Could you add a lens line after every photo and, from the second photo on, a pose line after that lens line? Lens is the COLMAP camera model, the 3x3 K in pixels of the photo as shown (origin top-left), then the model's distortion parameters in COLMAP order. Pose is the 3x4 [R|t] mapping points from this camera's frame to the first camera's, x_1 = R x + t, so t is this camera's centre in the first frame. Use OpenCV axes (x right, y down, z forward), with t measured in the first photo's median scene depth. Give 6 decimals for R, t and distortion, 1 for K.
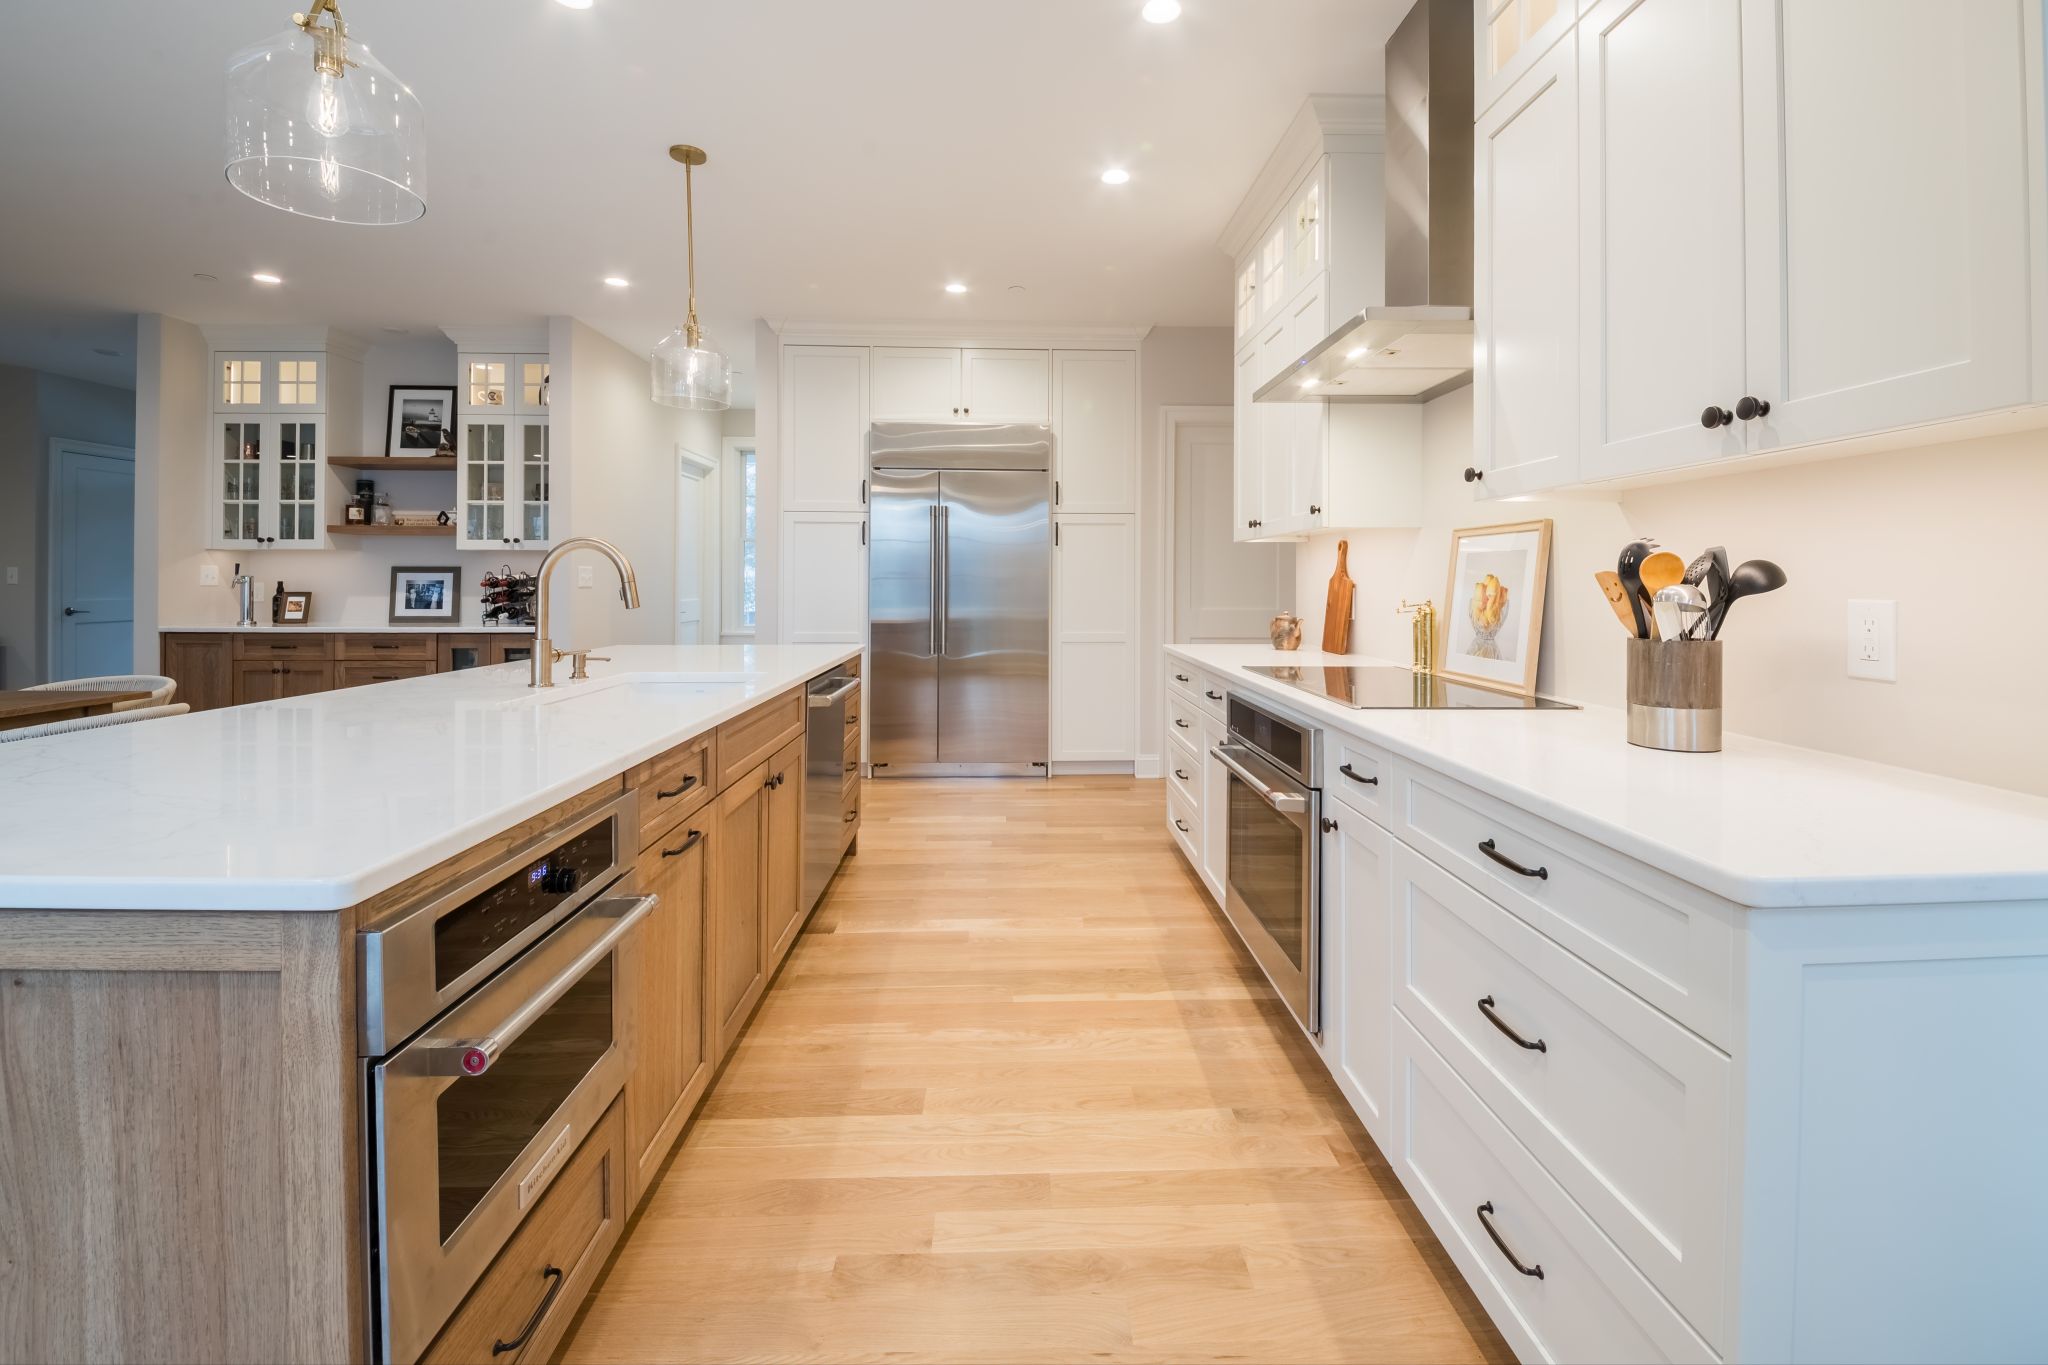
lens RADIAL K [[880.6, 0, 1040.1], [0, 880.6, 572.9], [0, 0, 1]] dist [-0.001317, -0.005202]
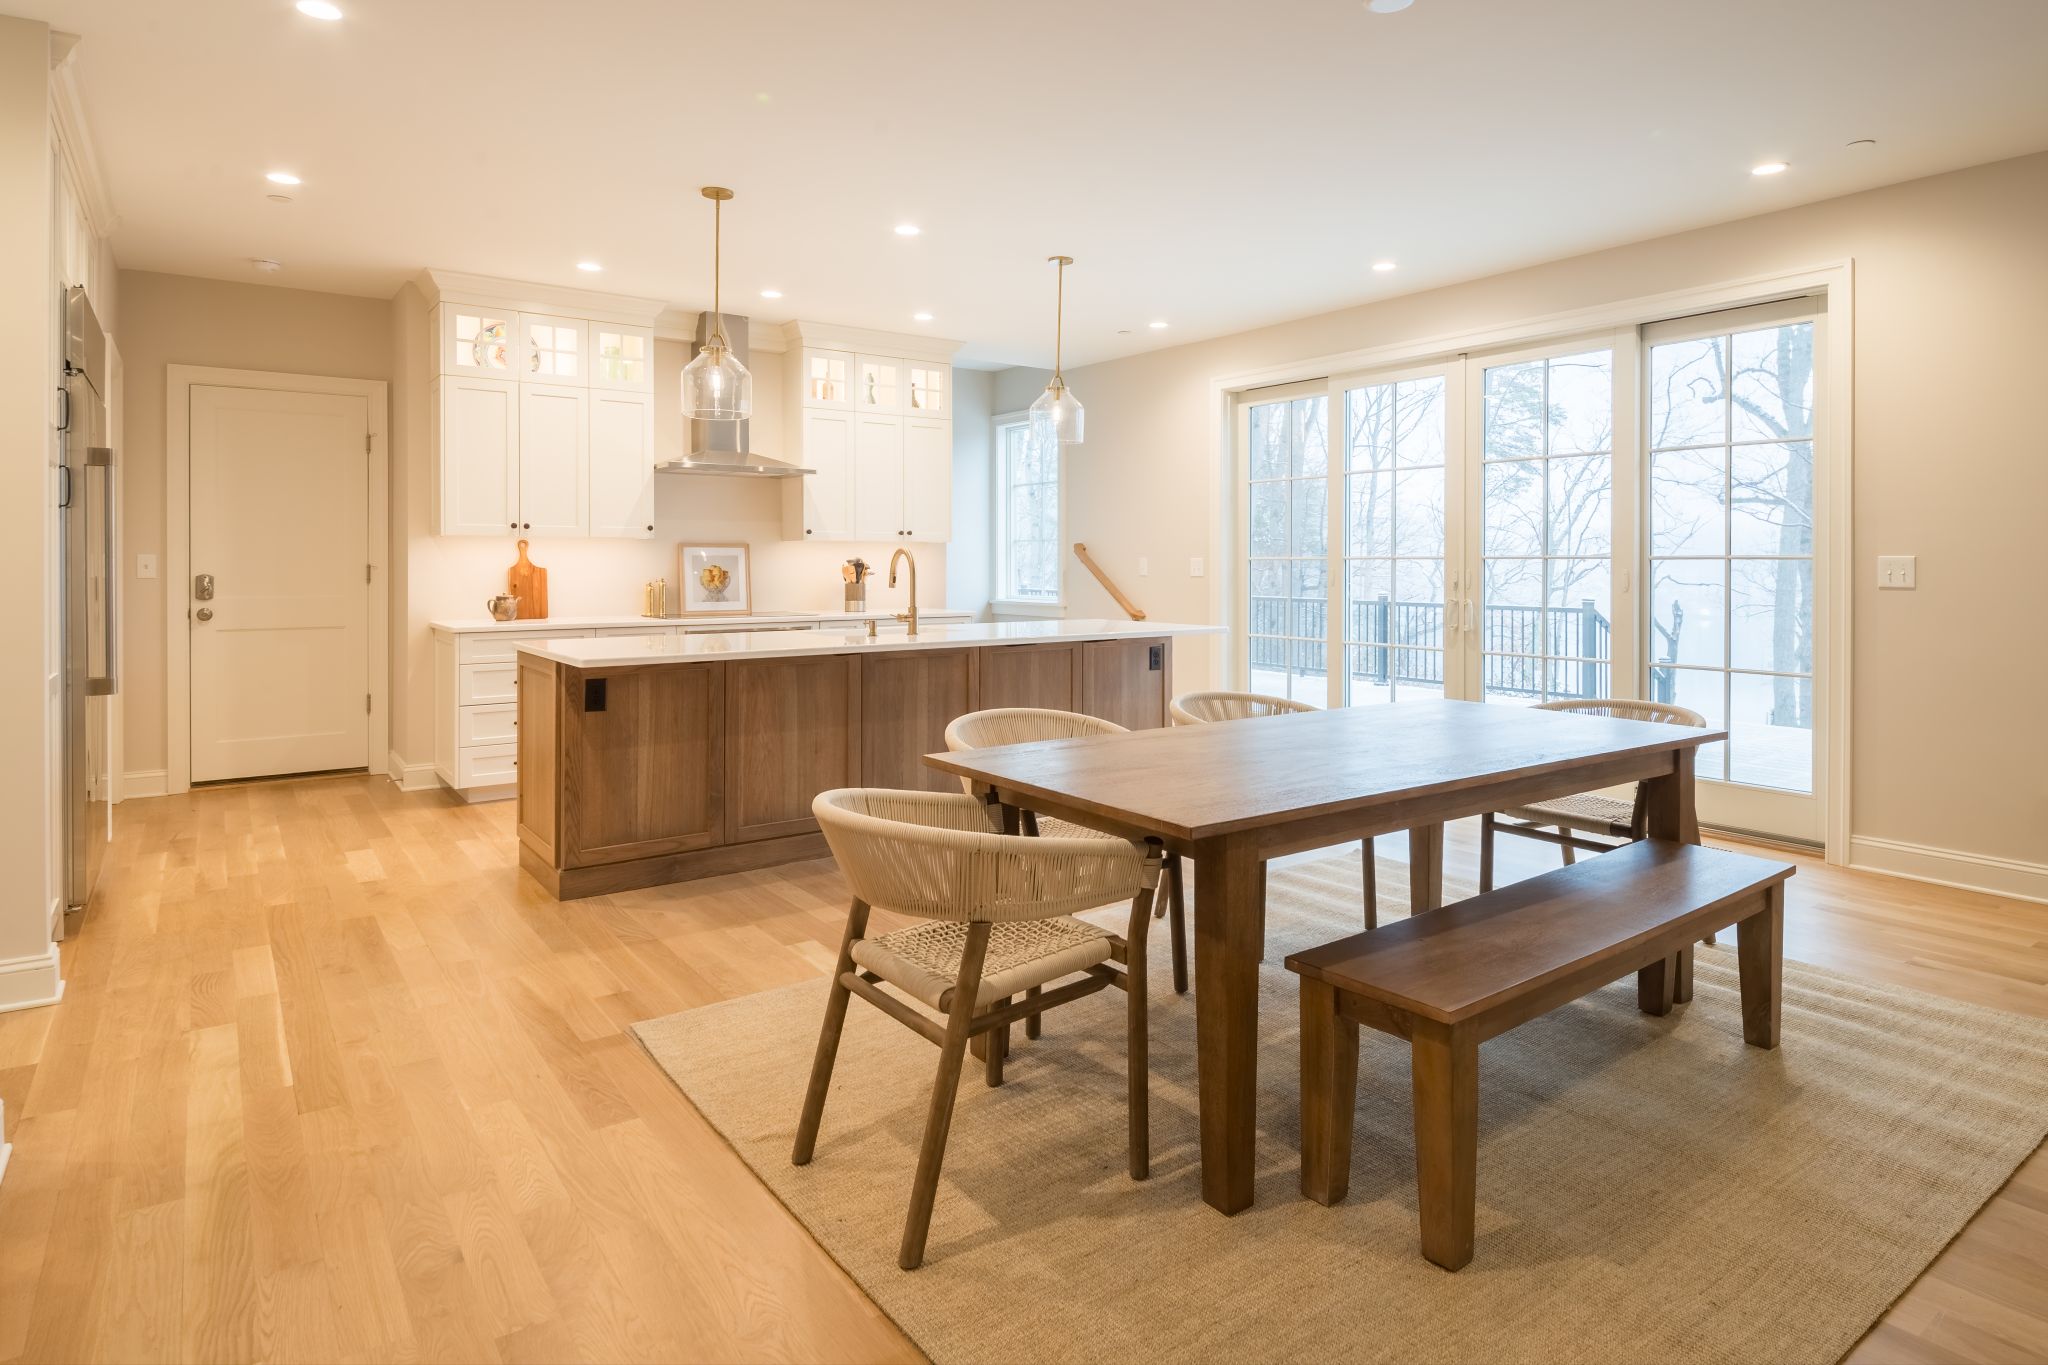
lens RADIAL K [[1141.7, 0, 1058.0], [0, 1141.7, 564.7], [0, 0, 1]] dist [0.025578, -0.022667]
pose [[-0.557119, -0.004411, 0.830421, -1.165905], [-0.008743, 0.999962, -0.000554, -0.002923], [-0.830387, -0.007569, -0.557136, 0.911574]]
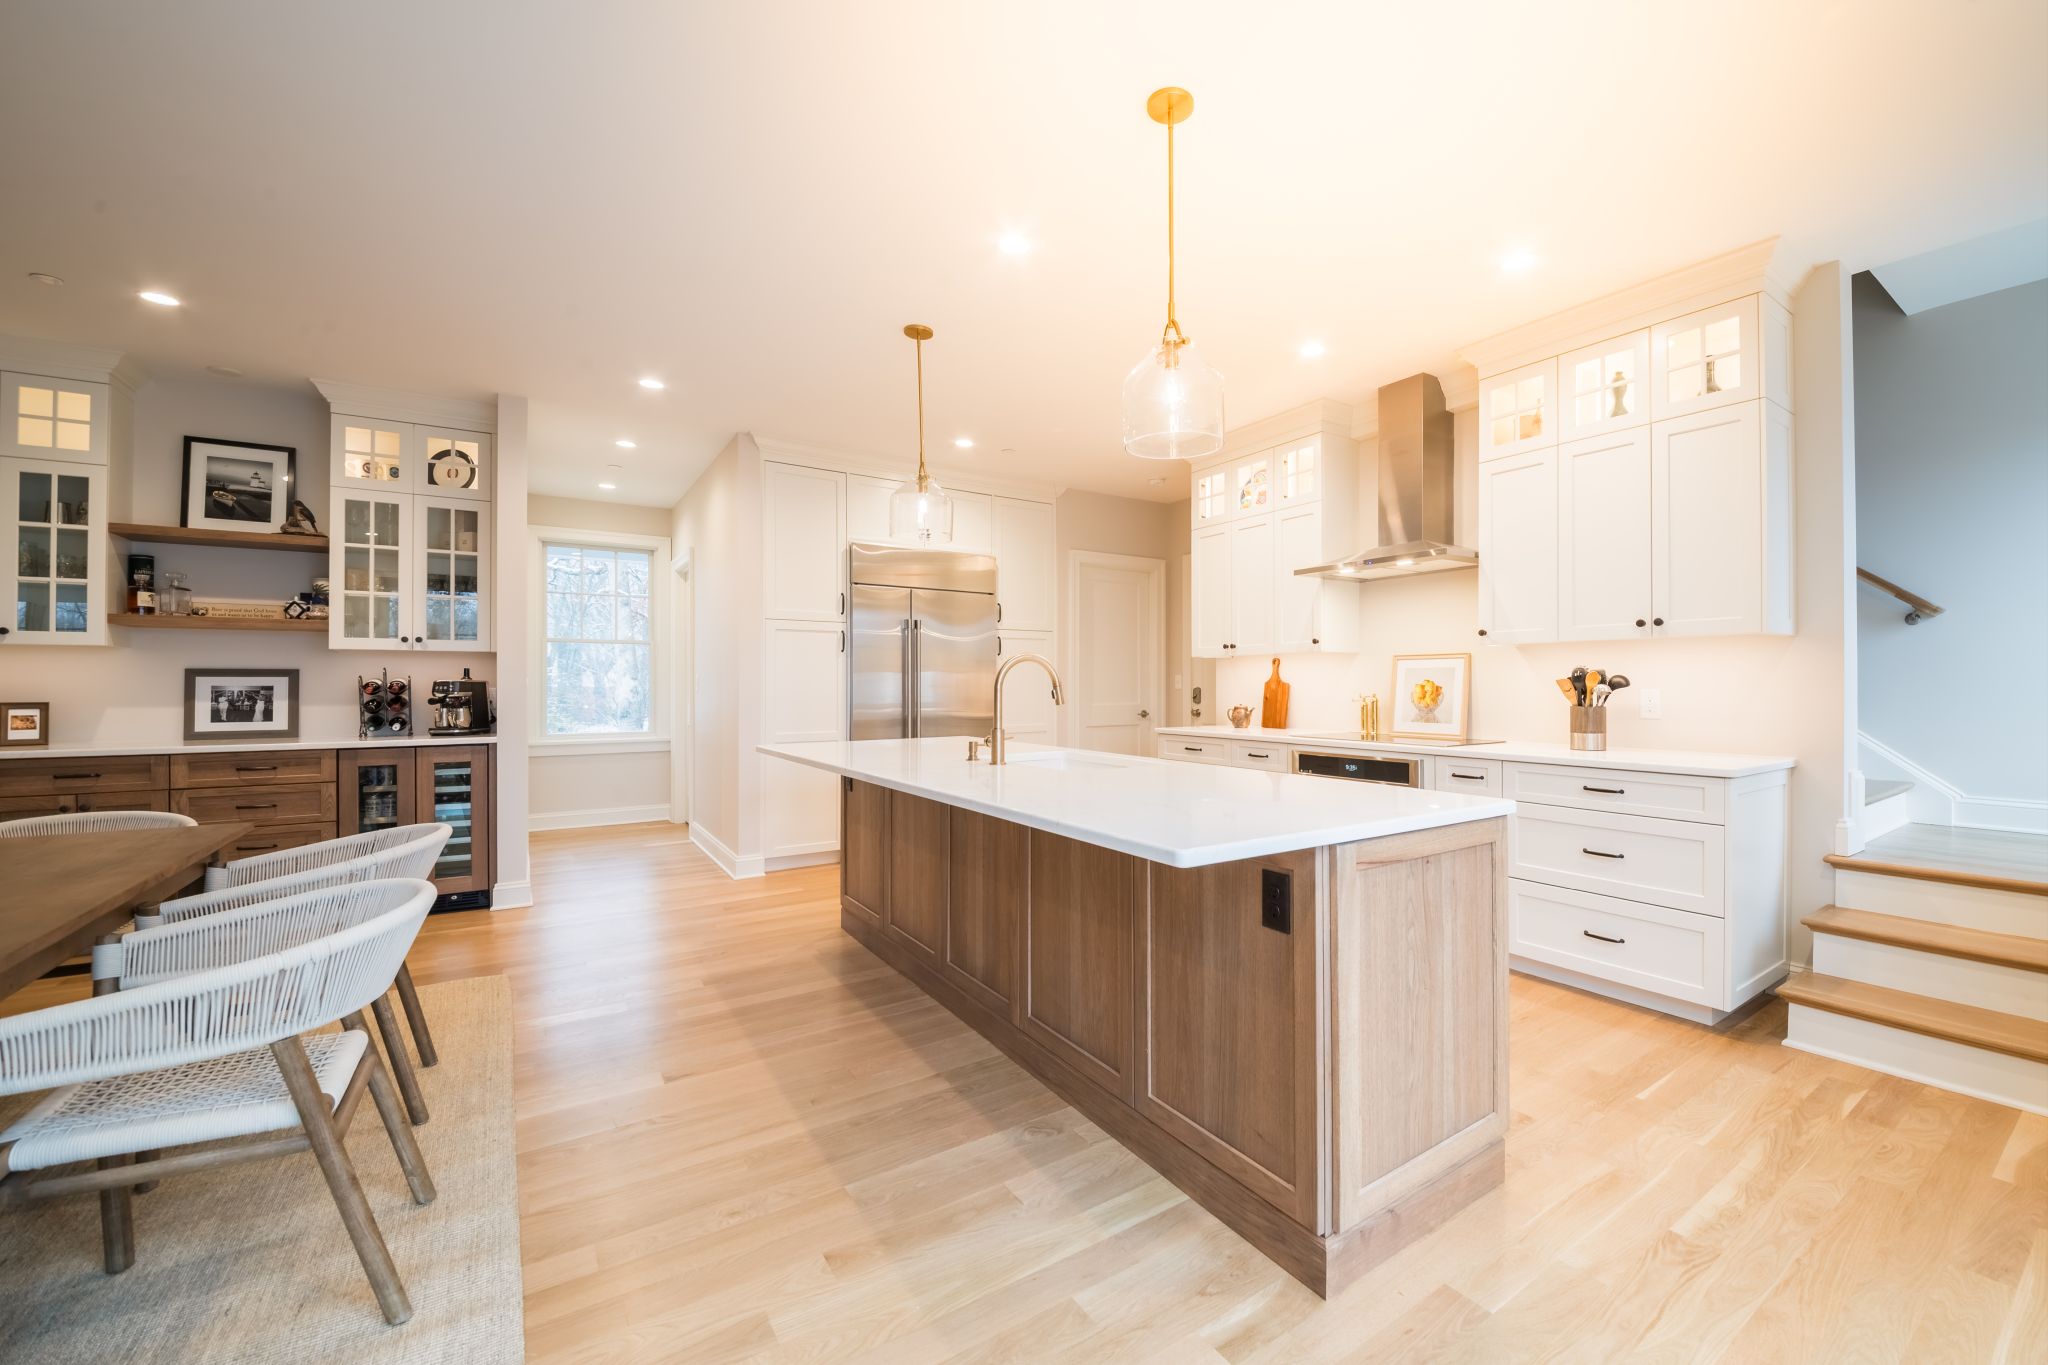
lens RADIAL K [[811.3, 0, 1112.7], [0, 811.3, 686.7], [0, 0, 1]] dist [-0.005860, -0.002908]
pose [[0.835025, -0.004835, 0.550191, -0.498152], [-0.001860, 0.999931, 0.011610, -0.000940], [-0.550209, -0.010718, 0.834958, -0.050329]]
